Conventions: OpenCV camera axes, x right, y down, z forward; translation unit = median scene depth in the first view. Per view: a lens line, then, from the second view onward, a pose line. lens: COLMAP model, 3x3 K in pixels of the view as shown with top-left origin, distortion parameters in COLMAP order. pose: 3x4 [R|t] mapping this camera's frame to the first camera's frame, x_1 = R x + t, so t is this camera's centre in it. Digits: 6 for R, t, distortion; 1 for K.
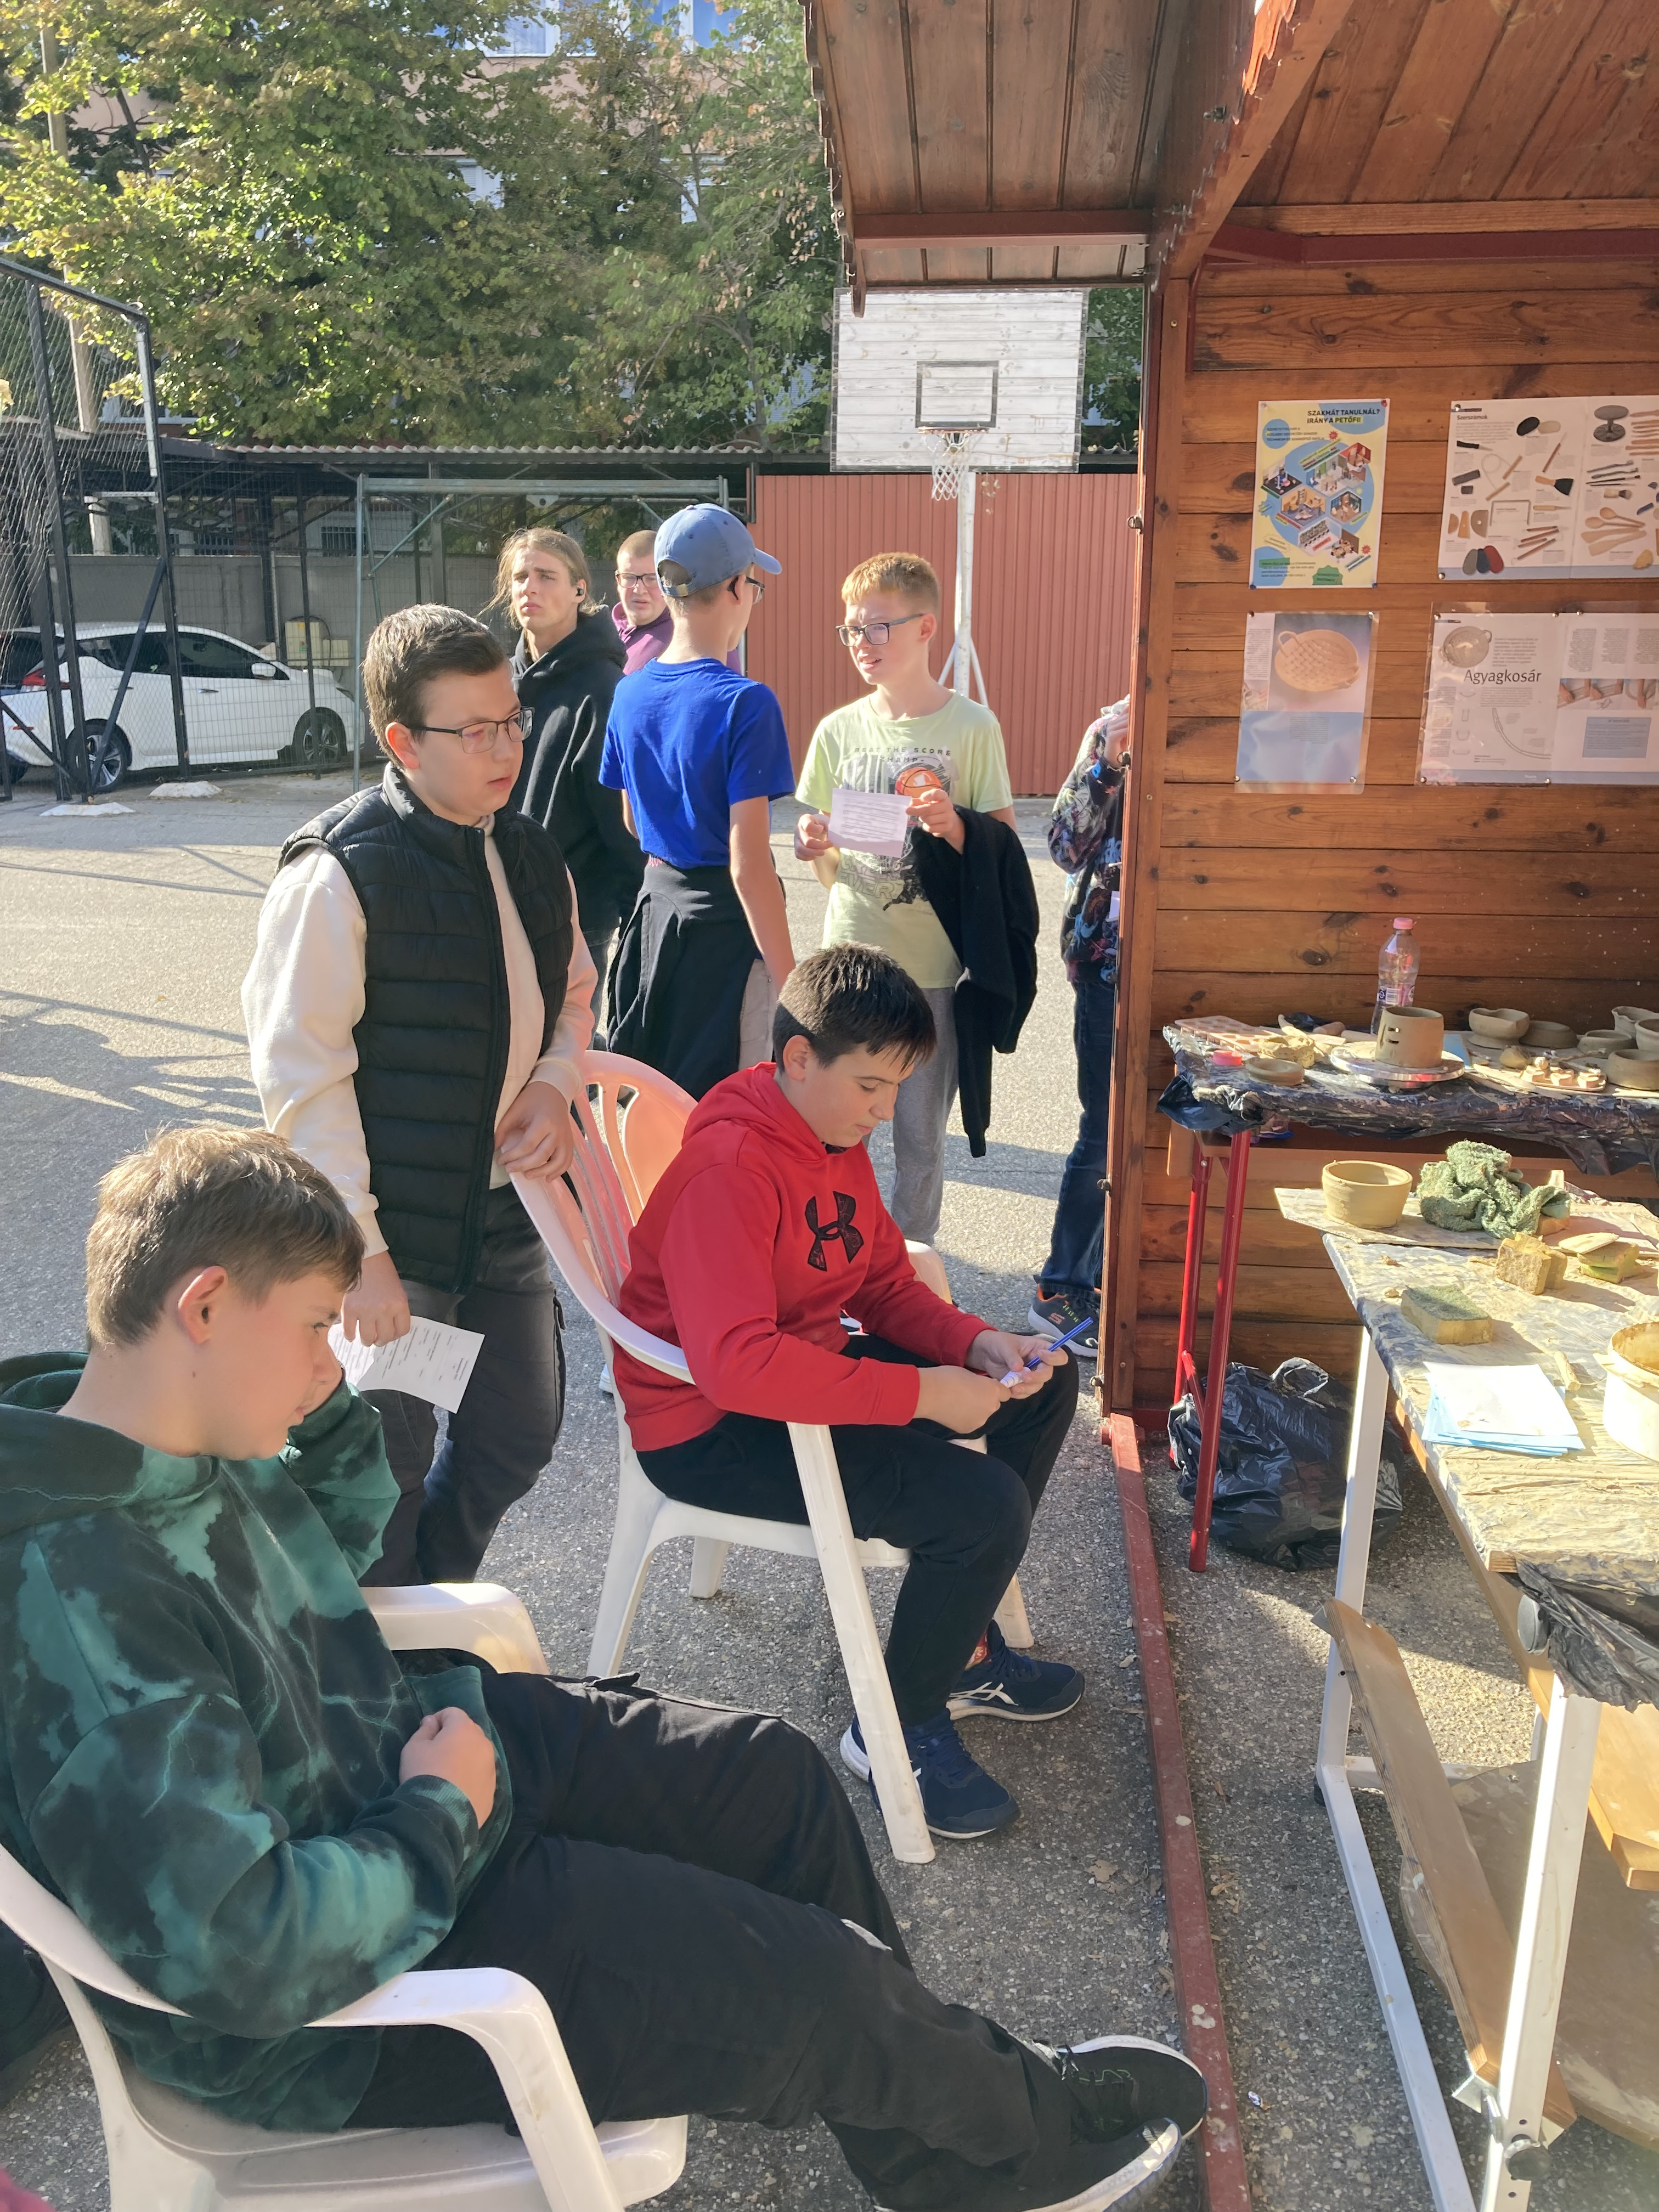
lens RADIAL K [[1795.2, 0, 829.5], [0, 1795.2, 1106.0], [0, 0, 1]] dist [-0.034030, 0.072647]
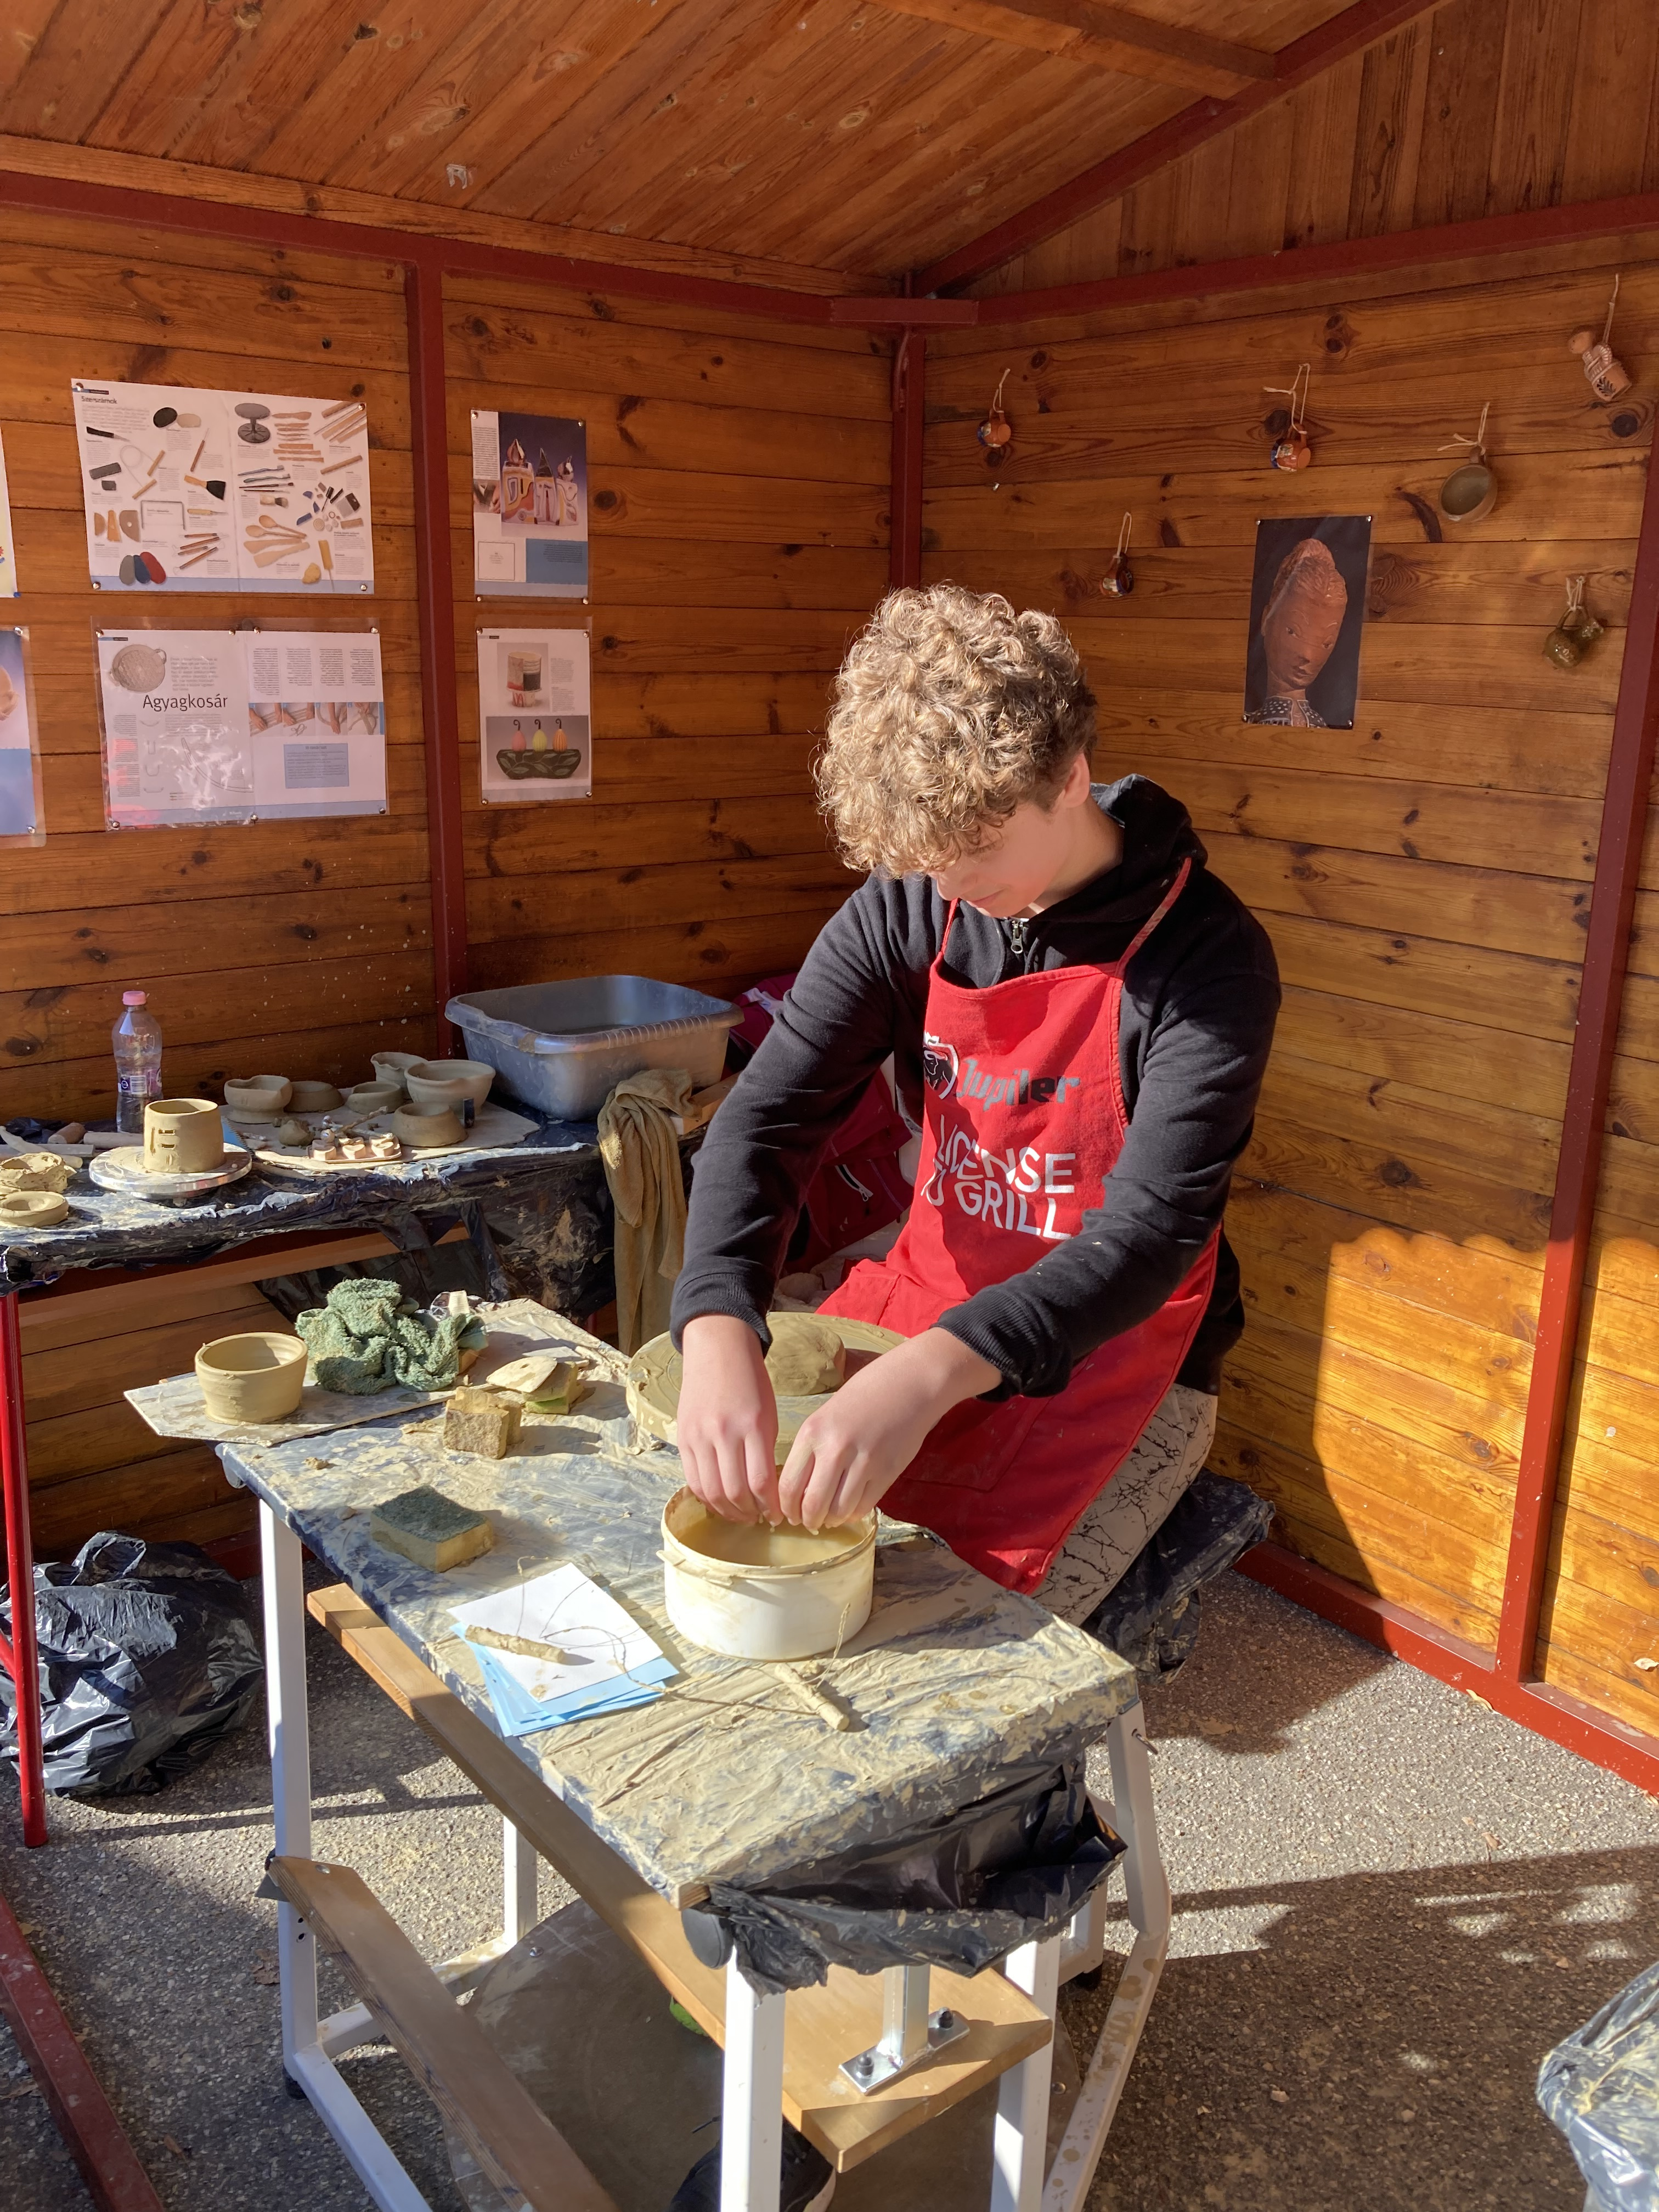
lens RADIAL K [[1795.2, 0, 829.5], [0, 1795.2, 1106.0], [0, 0, 1]] dist [-0.034030, 0.072647]
pose [[0.720465, -0.168806, 0.672633, -0.020553], [0.165953, 0.983708, 0.069121, -0.055333], [-0.673342, 0.061826, 0.736741, 0.158006]]
